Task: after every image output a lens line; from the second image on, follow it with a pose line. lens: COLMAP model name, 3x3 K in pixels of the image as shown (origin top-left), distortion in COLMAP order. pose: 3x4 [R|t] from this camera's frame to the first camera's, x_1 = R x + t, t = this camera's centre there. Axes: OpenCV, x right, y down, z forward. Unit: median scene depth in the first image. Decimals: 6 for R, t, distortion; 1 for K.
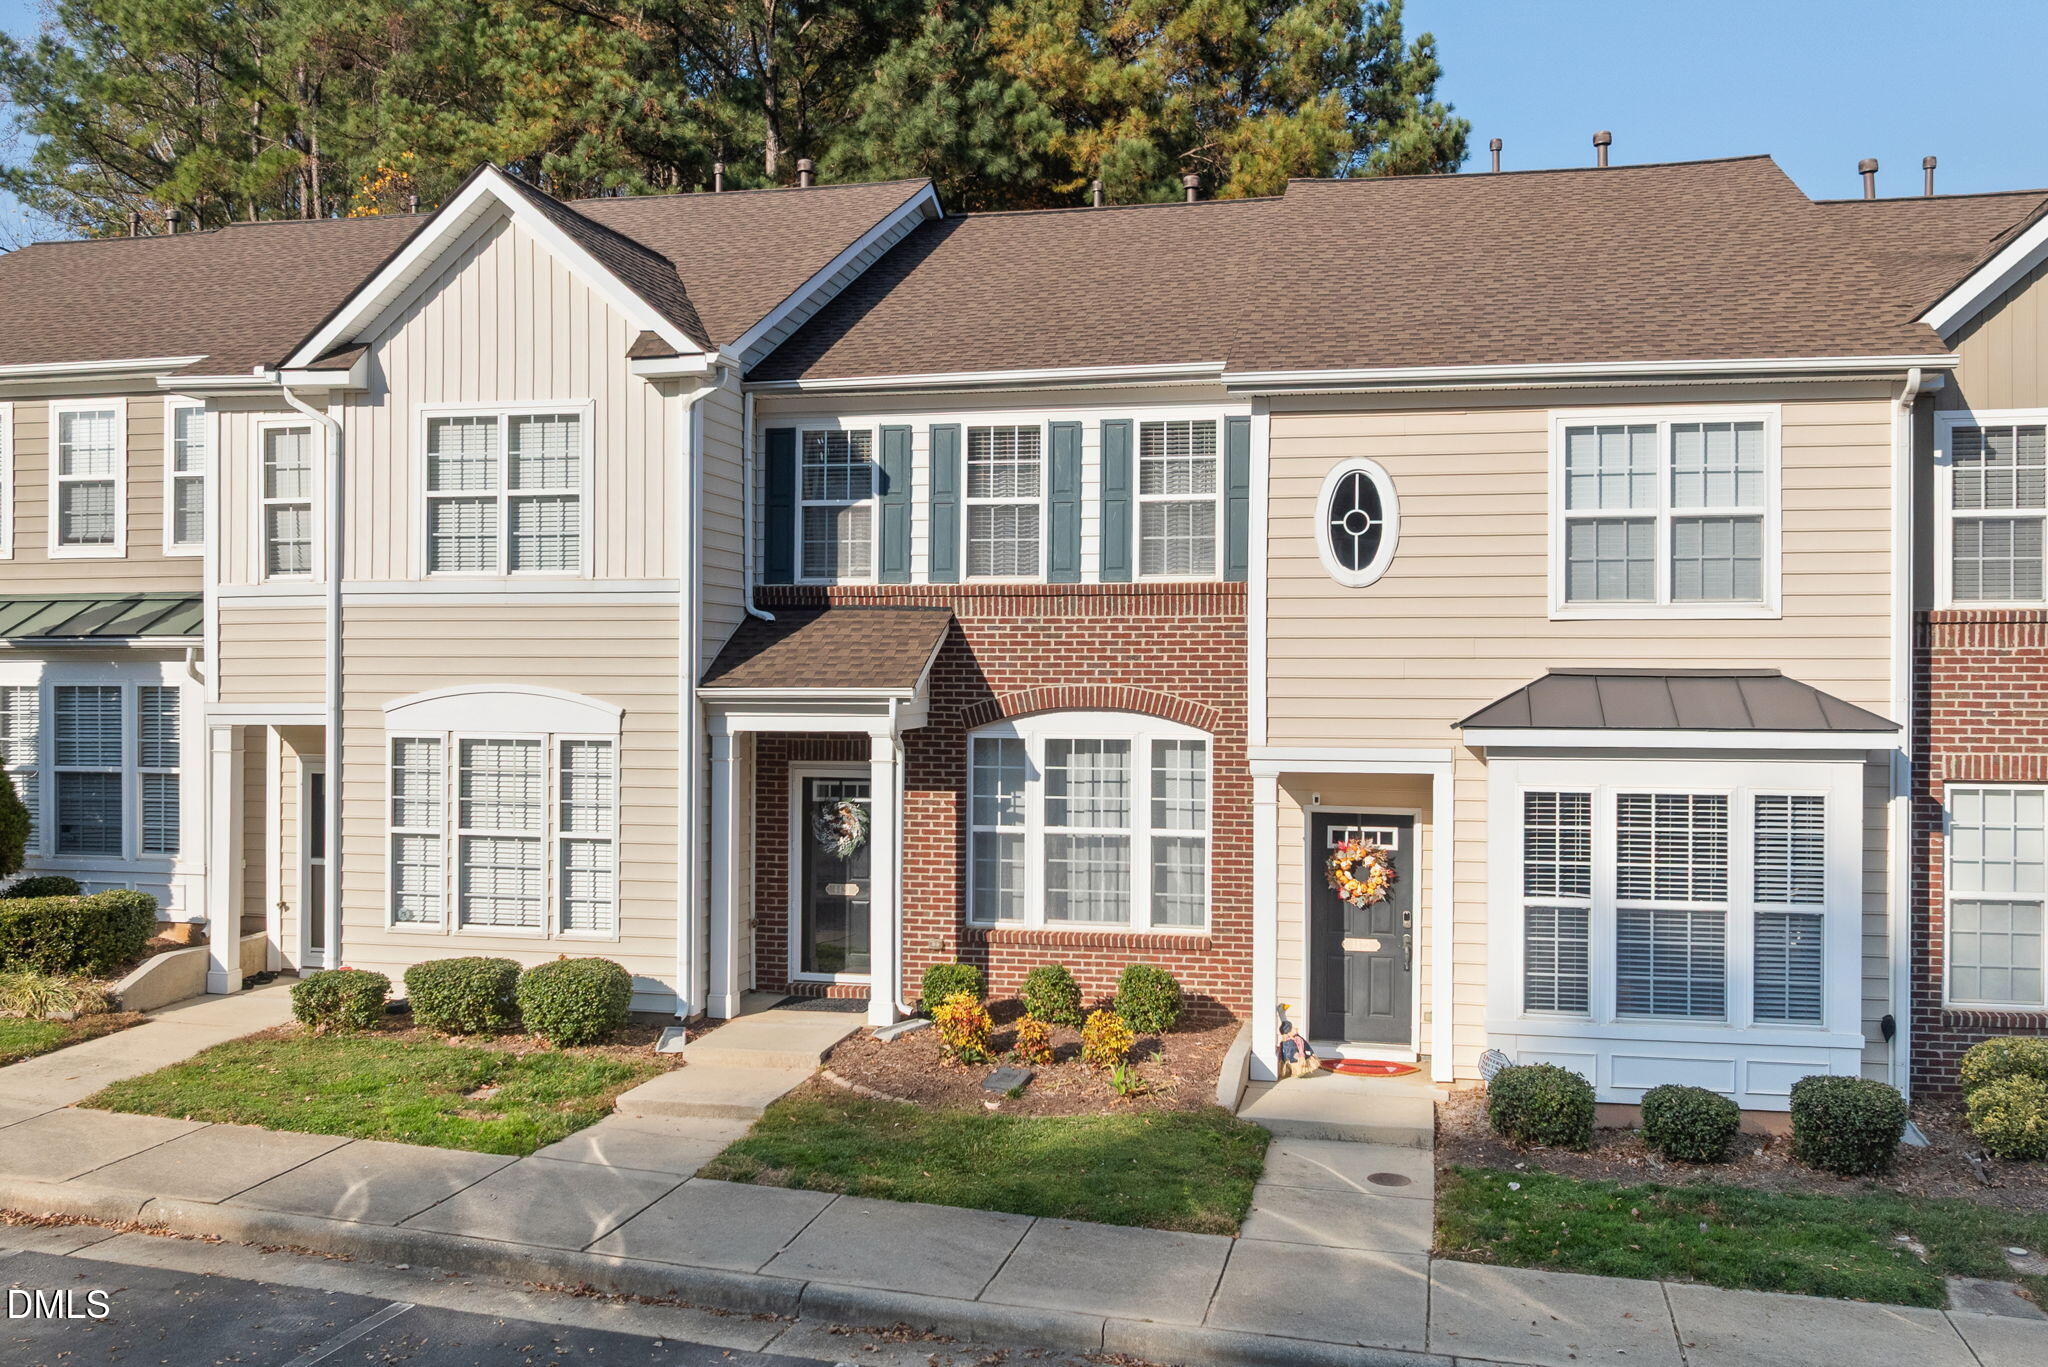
lens RADIAL K [[1742.7, 0, 1020.7], [0, 1742.7, 671.6], [0, 0, 1]] dist [-0.030259, 0.014247]
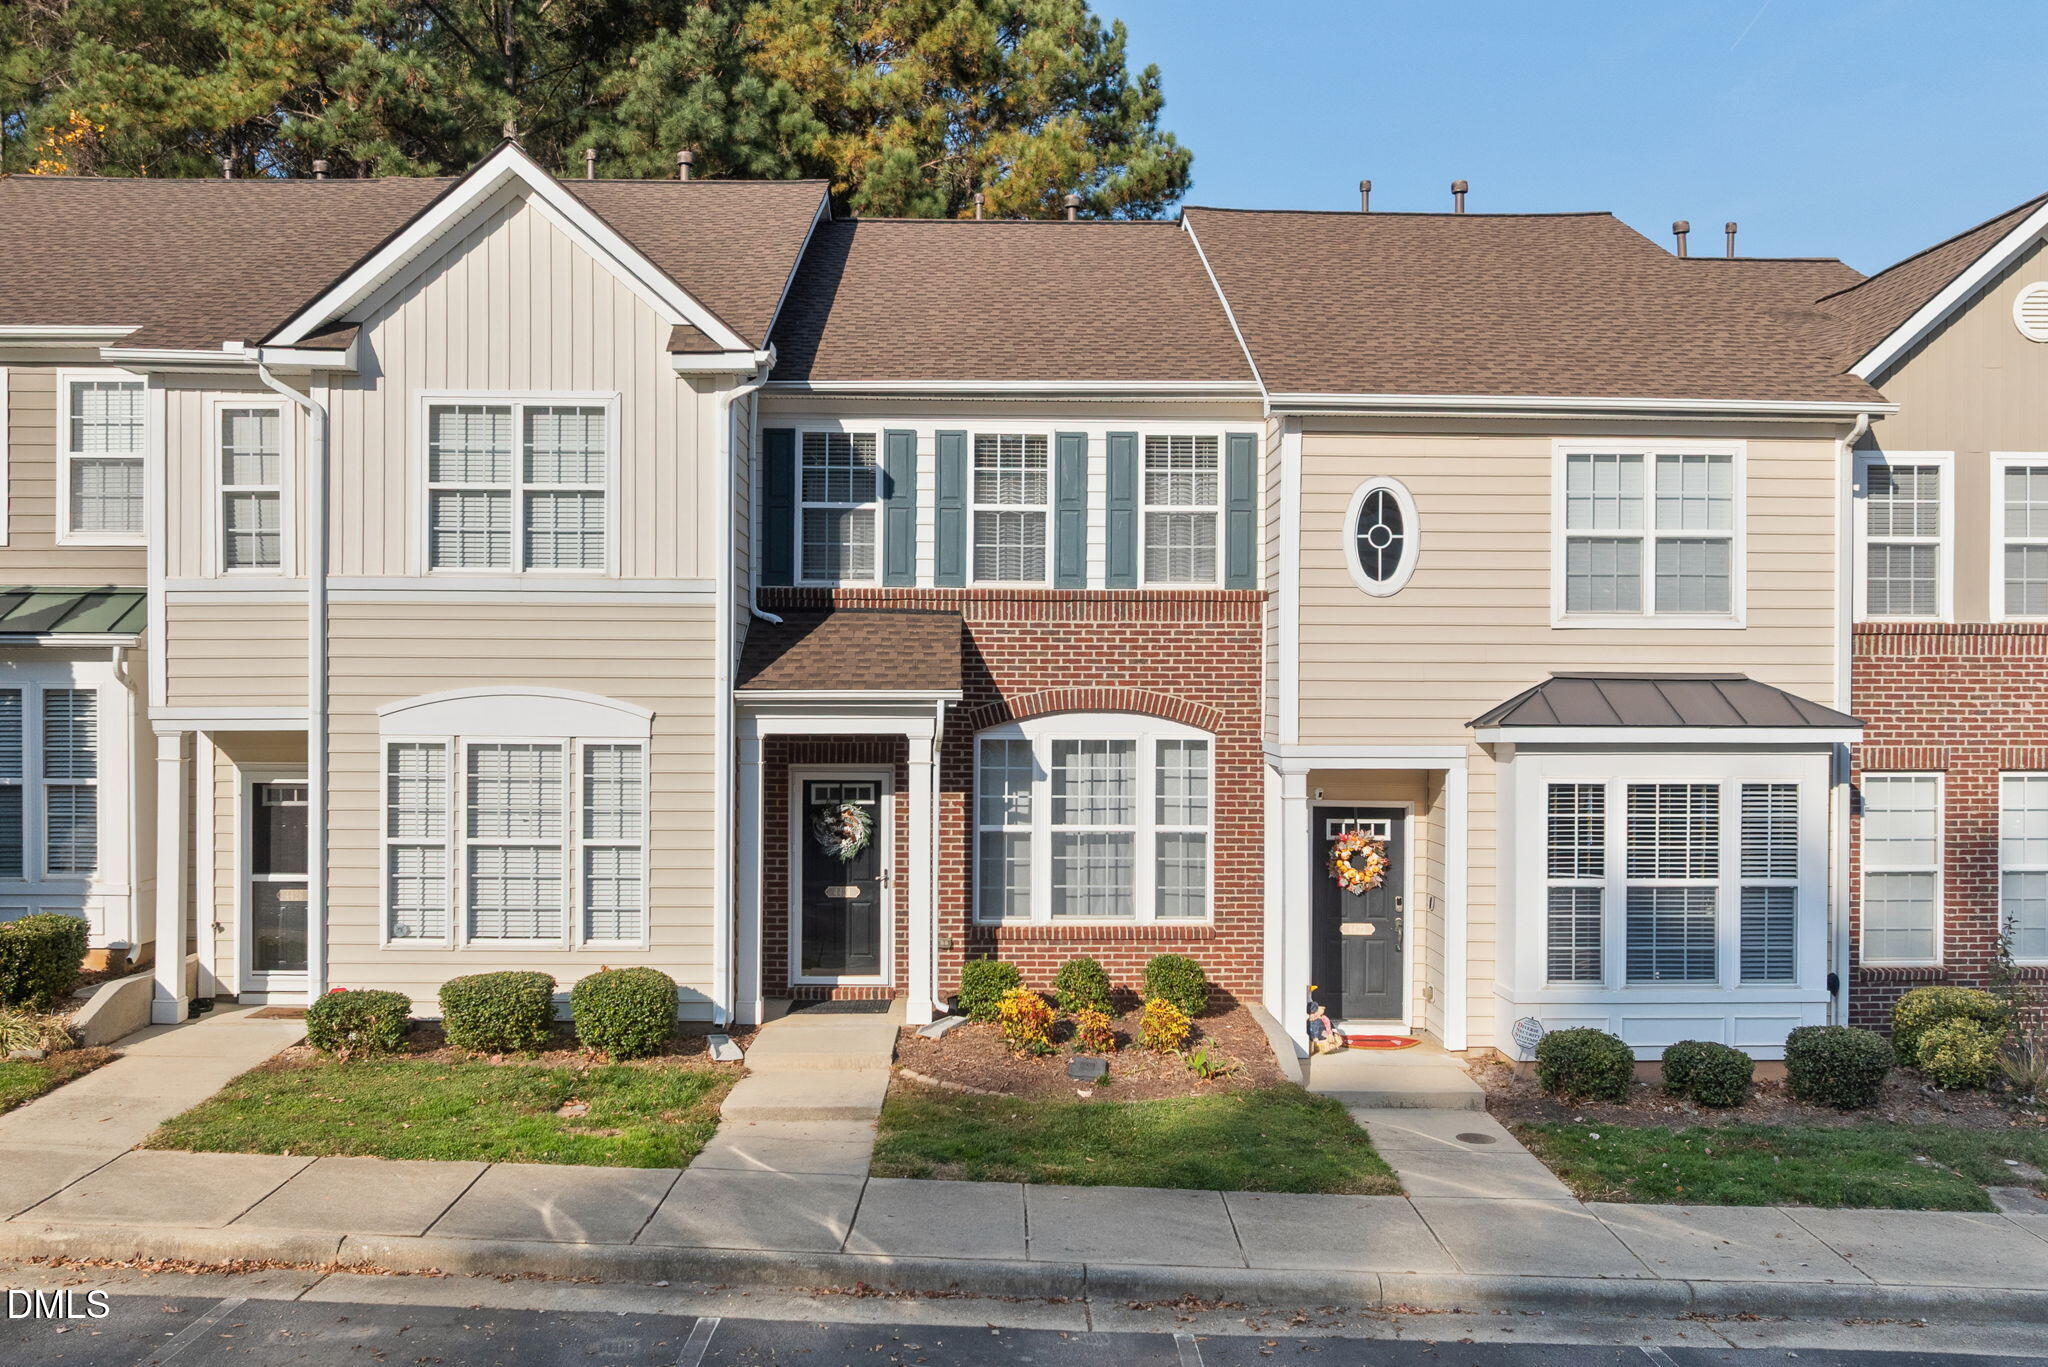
lens RADIAL K [[1742.7, 0, 1019.2], [0, 1742.7, 689.5], [0, 0, 1]] dist [-0.030259, 0.014247]
pose [[0.971783, 0.000056, 0.235878, -0.260689], [-0.001787, 0.999973, 0.007126, 0.001678], [-0.235871, -0.007347, 0.971757, 0.004742]]
